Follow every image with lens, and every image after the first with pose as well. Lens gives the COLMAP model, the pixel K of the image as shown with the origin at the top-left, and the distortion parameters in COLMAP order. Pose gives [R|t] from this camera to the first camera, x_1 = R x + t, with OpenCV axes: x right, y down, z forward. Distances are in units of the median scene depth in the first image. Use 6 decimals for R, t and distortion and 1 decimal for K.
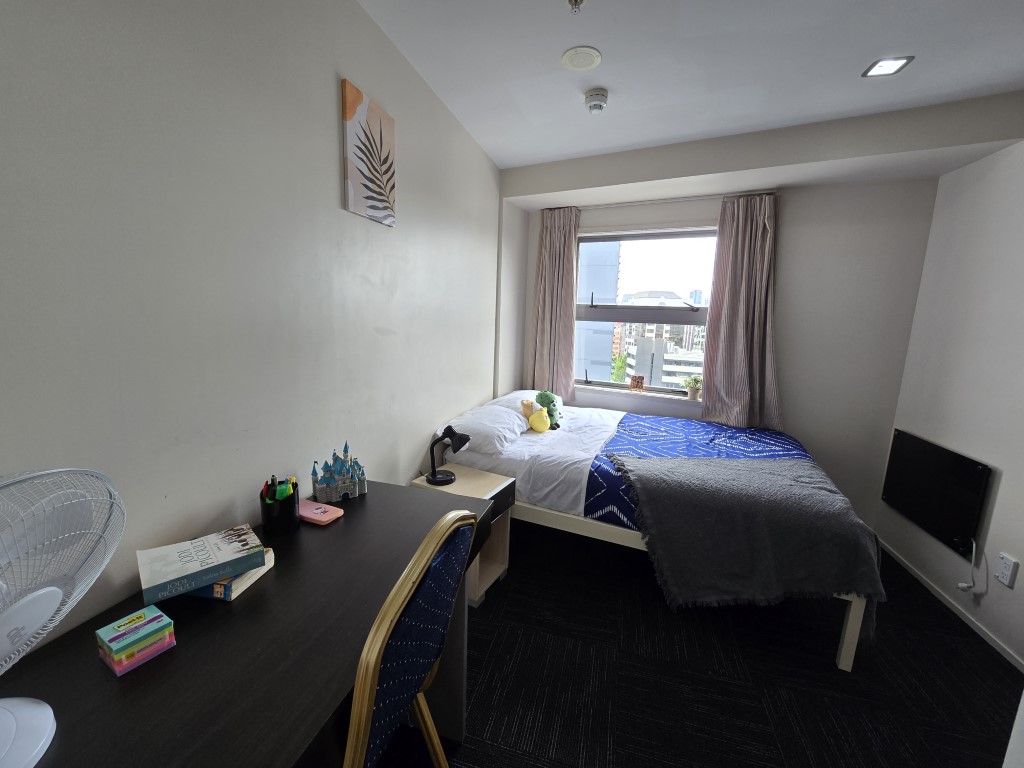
lens RADIAL K [[418.3, 0, 507.8], [0, 418.3, 387.7], [0, 0, 1]] dist [-0.011236, 0.003976]
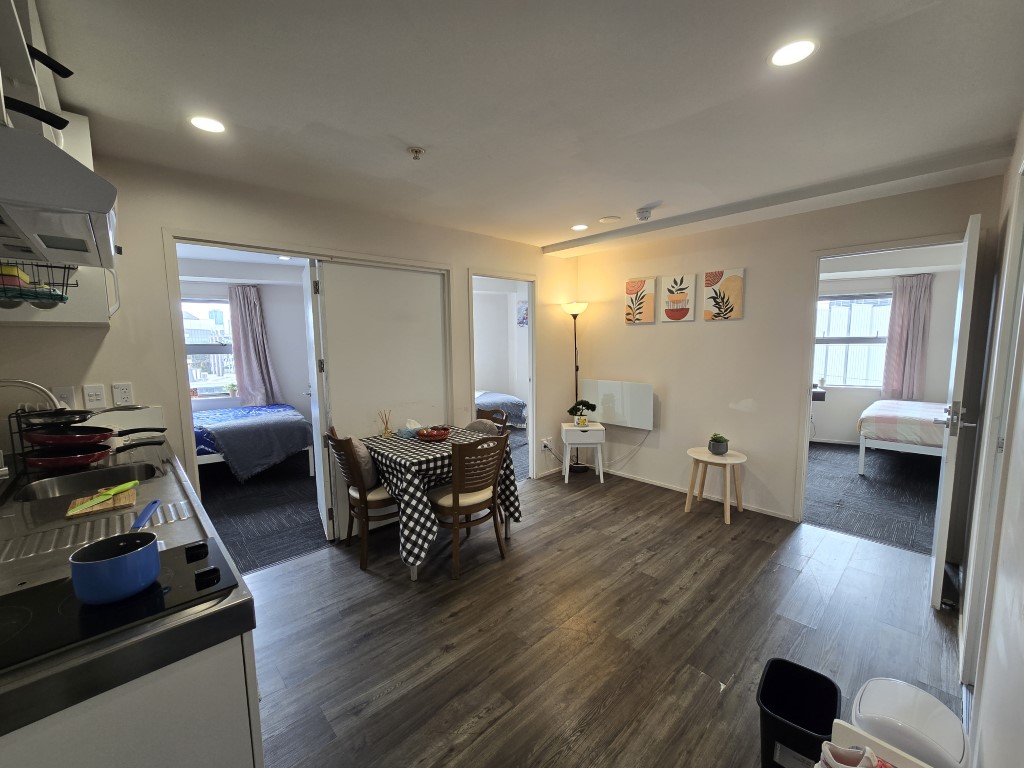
lens RADIAL K [[418.3, 0, 507.8], [0, 418.3, 387.7], [0, 0, 1]] dist [-0.011236, 0.003976]
pose [[0.524802, -0.135494, 0.840371, -0.642144], [0.174477, 0.983411, 0.049598, 0.167772], [-0.833151, 0.120597, 0.539737, -1.400280]]
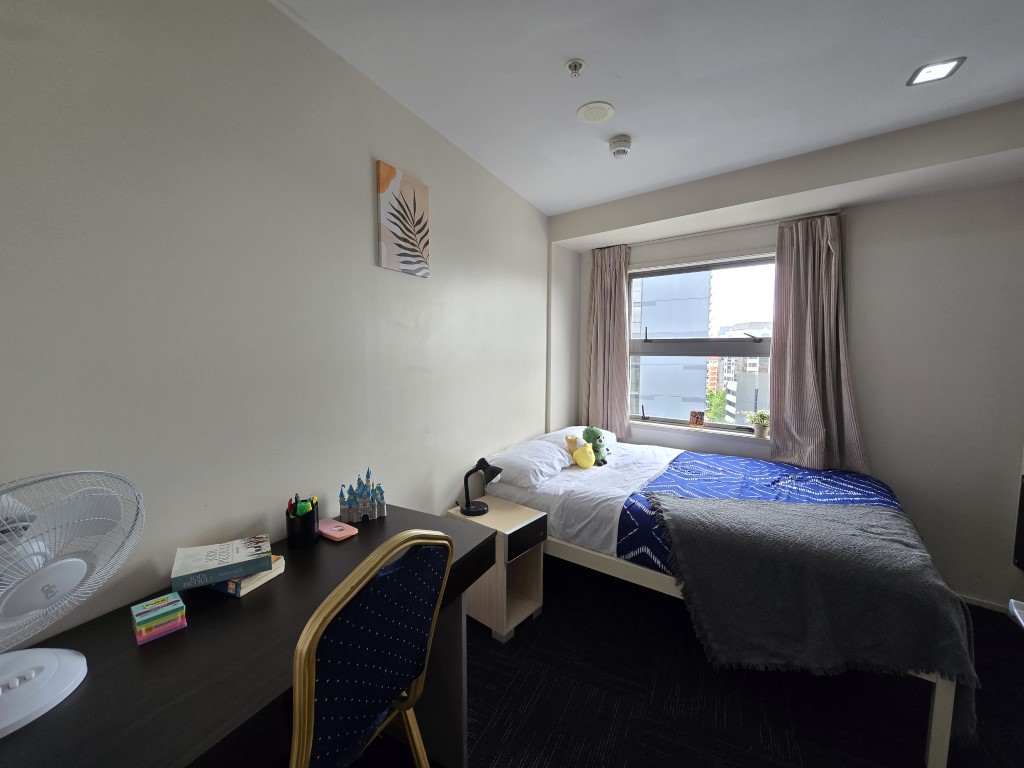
lens RADIAL K [[418.3, 0, 507.8], [0, 418.3, 387.7], [0, 0, 1]] dist [-0.011236, 0.003976]
pose [[0.978819, -0.012575, -0.204341, 0.145517], [-0.006013, 0.995915, -0.090095, 0.009262], [0.204639, 0.089415, 0.974745, -0.022819]]
